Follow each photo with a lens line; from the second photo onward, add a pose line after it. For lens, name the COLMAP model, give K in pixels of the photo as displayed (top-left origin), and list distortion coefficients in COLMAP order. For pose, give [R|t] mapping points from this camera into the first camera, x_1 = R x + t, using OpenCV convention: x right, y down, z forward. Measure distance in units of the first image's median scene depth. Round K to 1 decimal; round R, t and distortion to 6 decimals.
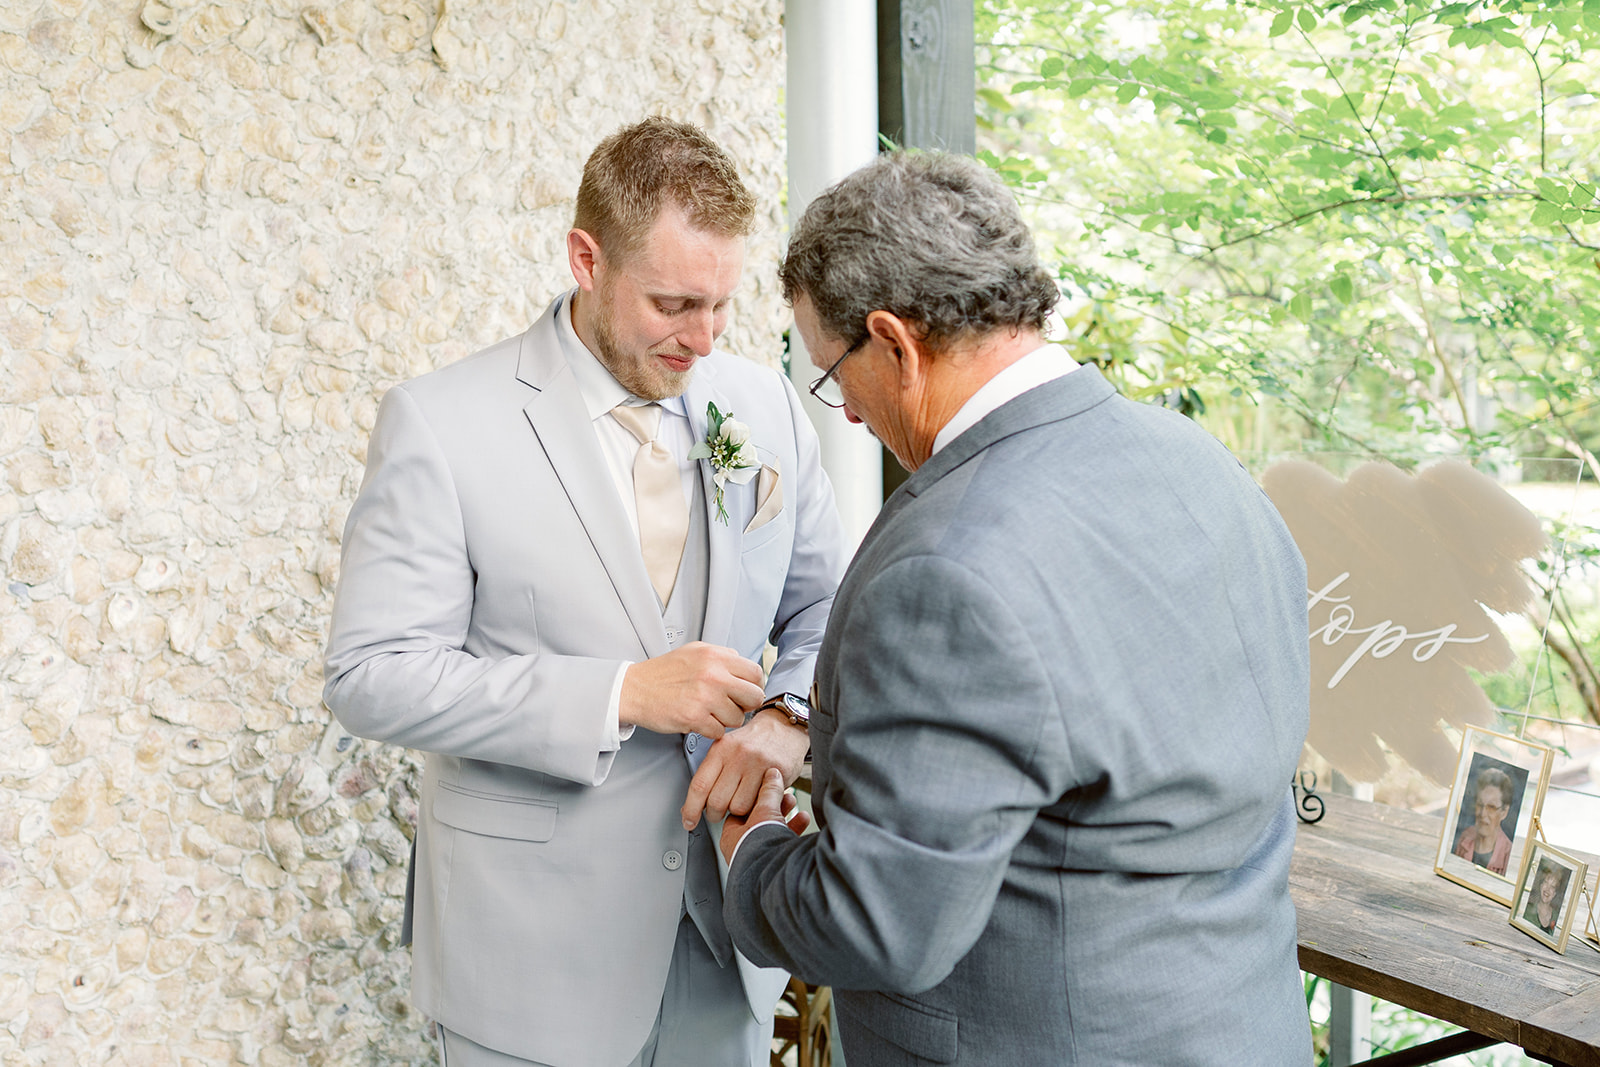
lens RADIAL K [[1468.2, 0, 775.3], [0, 1468.2, 522.3], [0, 0, 1]] dist [-0.007528, 0.000000]
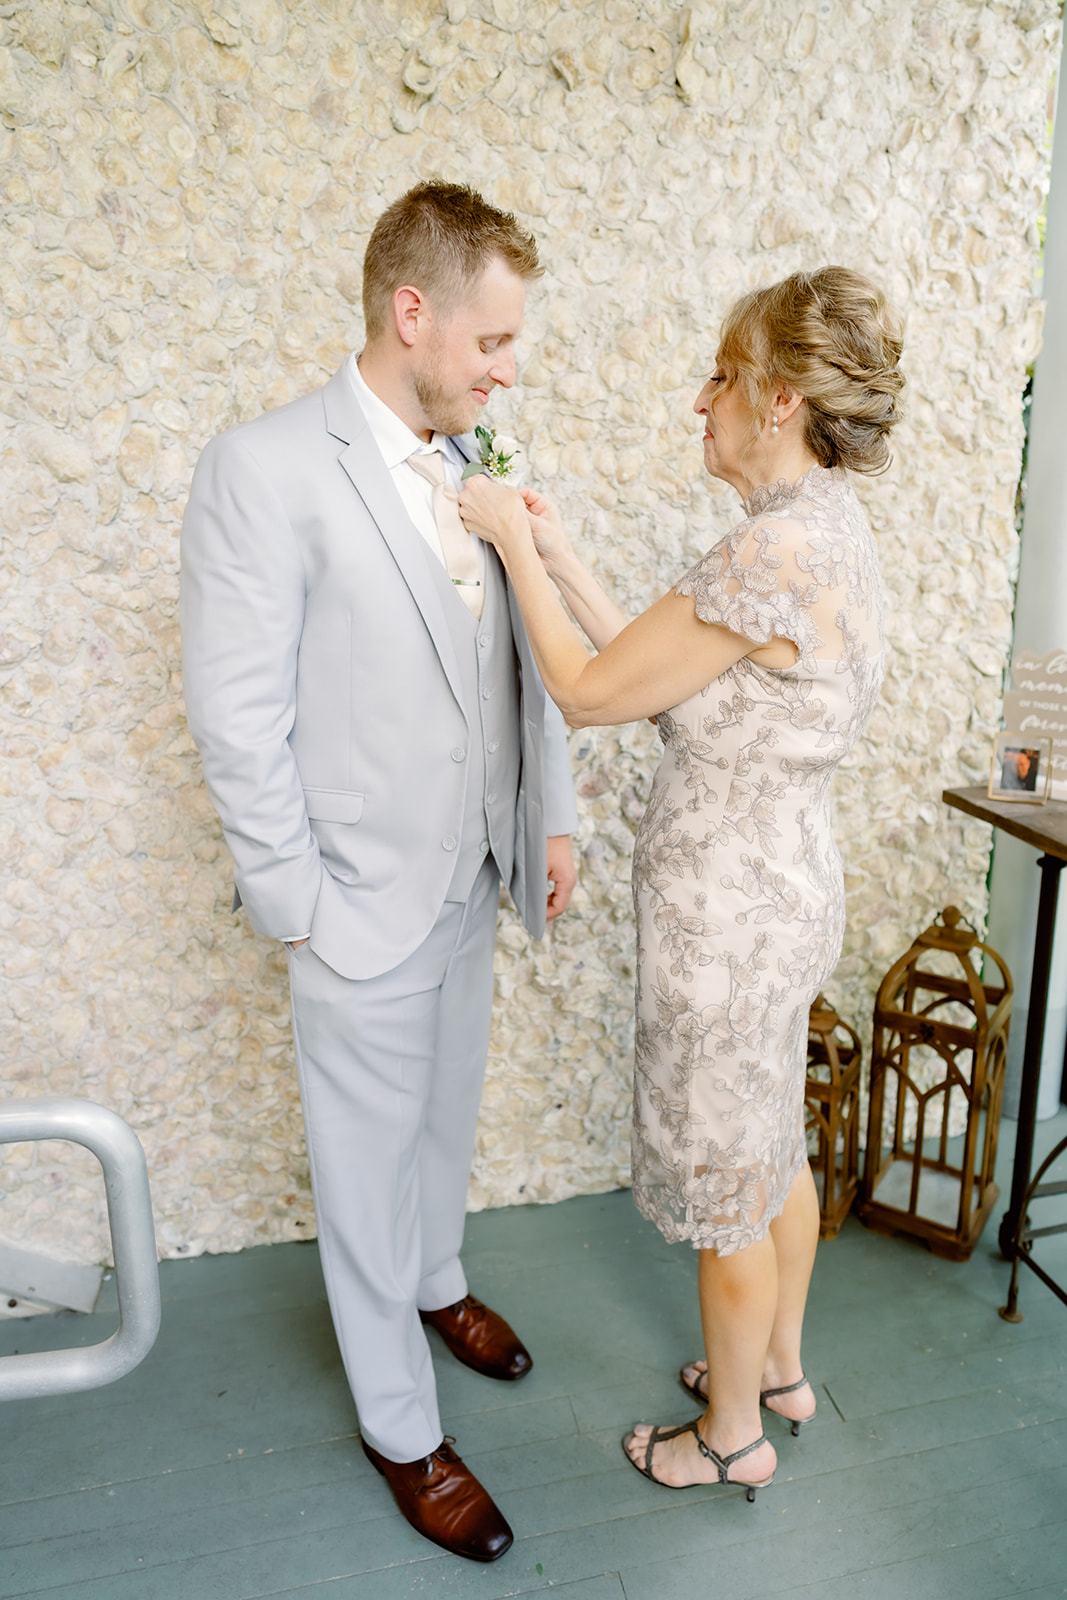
lens RADIAL K [[1087.7, 0, 540.3], [0, 1087.7, 792.3], [0, 0, 1]] dist [-0.000656, 0.005324]
pose [[0.921924, 0.089239, -0.376951, 0.006182], [-0.006199, 0.976377, 0.215987, -0.006963], [0.387321, -0.196787, 0.900698, 0.200996]]
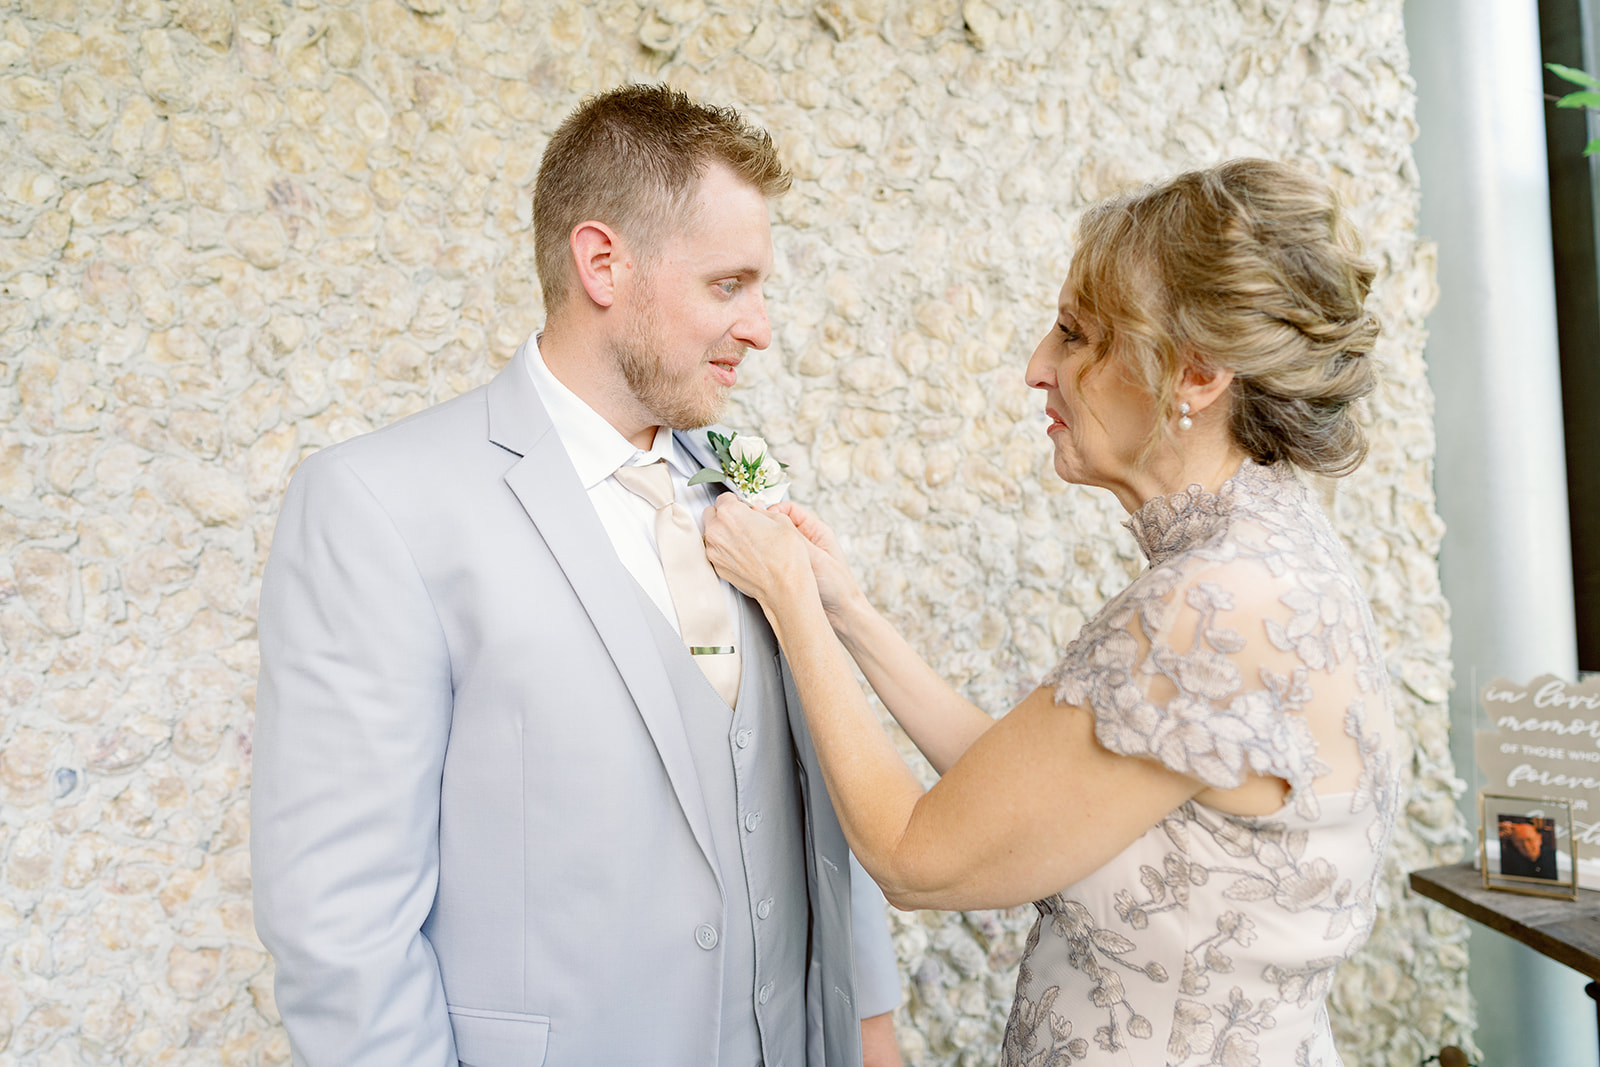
lens RADIAL K [[1087.7, 0, 802.7], [0, 1087.7, 537.8], [0, 0, 1]] dist [-0.000656, 0.005324]
pose [[0.905422, -0.047023, -0.421900, -0.069572], [0.046745, 0.998846, -0.011010, -0.024728], [0.421931, -0.009752, 0.906576, 0.401685]]
